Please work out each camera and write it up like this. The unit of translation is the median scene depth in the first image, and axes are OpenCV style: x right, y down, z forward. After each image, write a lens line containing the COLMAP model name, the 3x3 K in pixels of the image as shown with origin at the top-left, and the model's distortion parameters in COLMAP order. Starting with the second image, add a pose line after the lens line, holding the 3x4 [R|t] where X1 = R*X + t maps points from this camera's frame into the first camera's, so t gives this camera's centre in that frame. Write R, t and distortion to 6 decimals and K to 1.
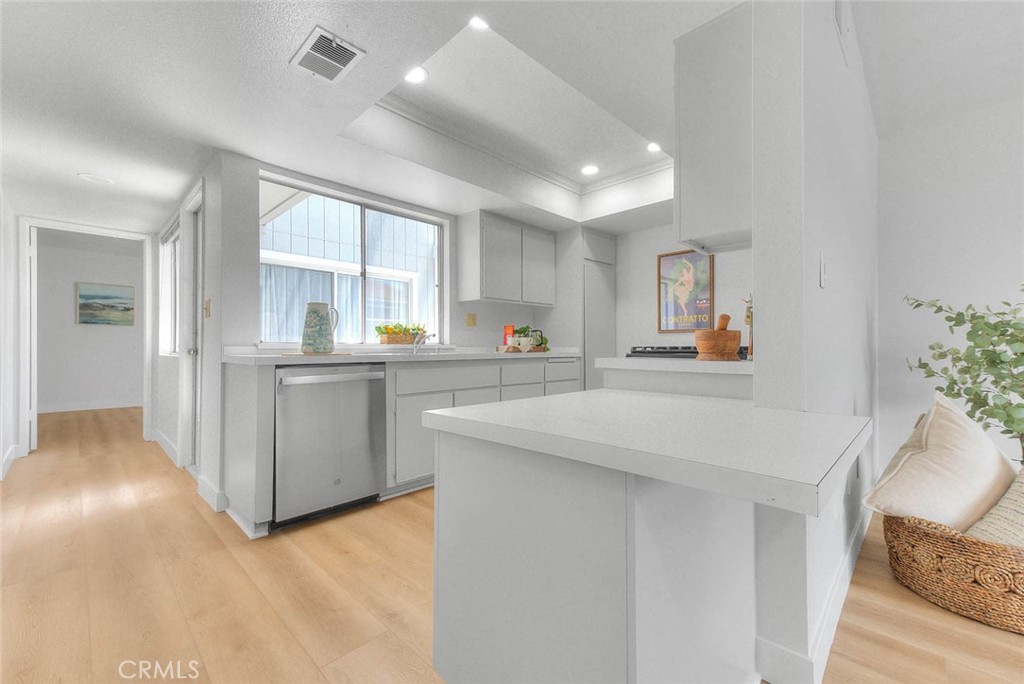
lens RADIAL K [[421.4, 0, 510.3], [0, 421.4, 344.8], [0, 0, 1]] dist [0.017188, -0.000072]
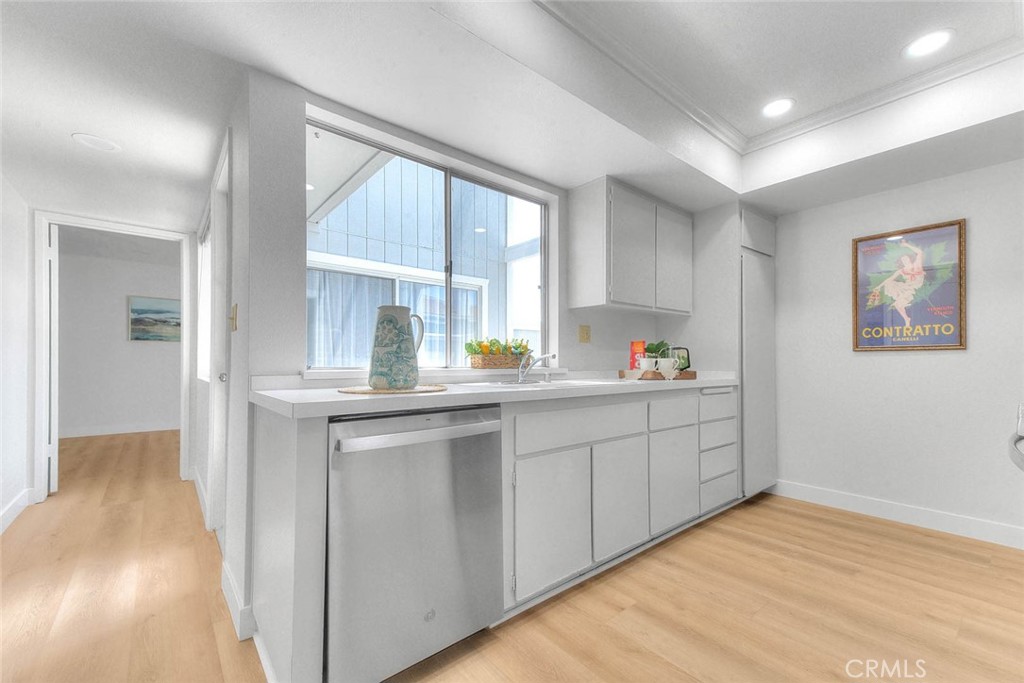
lens RADIAL K [[421.6, 0, 509.7], [0, 421.6, 359.3], [0, 0, 1]] dist [0.021986, 0.000006]
pose [[0.994512, 0.002339, -0.104596, -0.170223], [-0.002457, 0.999996, -0.000998, -0.016291], [0.104593, 0.001250, 0.994514, 0.308295]]
